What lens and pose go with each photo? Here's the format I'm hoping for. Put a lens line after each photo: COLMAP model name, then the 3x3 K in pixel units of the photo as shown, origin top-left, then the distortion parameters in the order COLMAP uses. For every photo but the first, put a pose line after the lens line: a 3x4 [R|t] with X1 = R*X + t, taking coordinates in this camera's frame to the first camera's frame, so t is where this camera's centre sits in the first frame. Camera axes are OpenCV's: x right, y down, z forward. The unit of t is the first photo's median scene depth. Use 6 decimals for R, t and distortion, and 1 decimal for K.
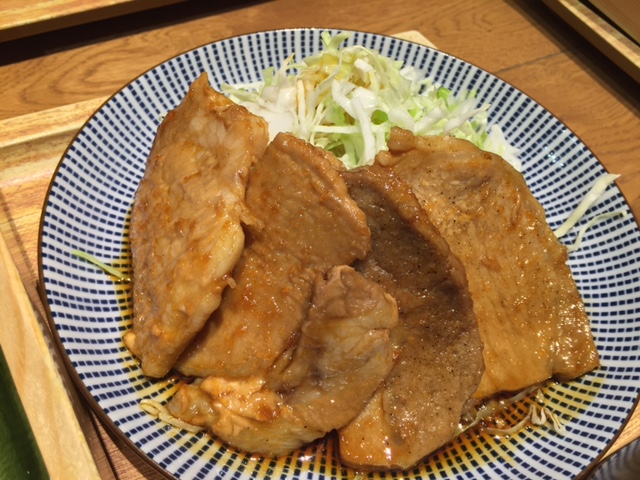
lens RADIAL K [[554.7, 0, 321.1], [0, 554.7, 235.6], [0, 0, 1]] dist [0.078093, -0.126172]
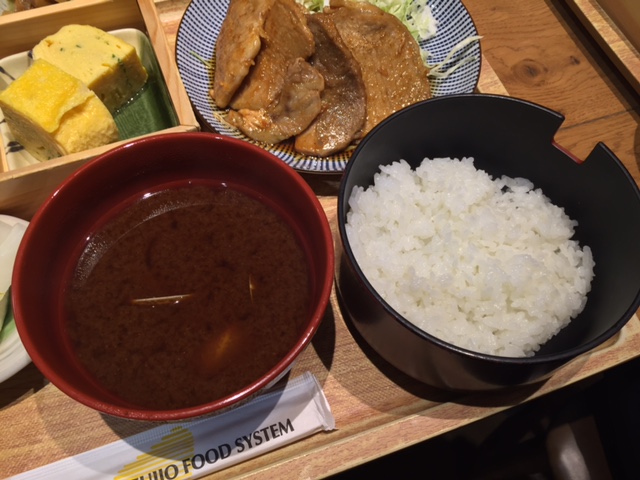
lens RADIAL K [[554.7, 0, 325.8], [0, 554.7, 242.4], [0, 0, 1]] dist [0.078093, -0.126172]
pose [[0.976355, 0.125240, -0.176198, 0.577519], [-0.096406, 0.981797, 0.163646, 0.372304], [0.193486, -0.142791, 0.970656, -1.172768]]
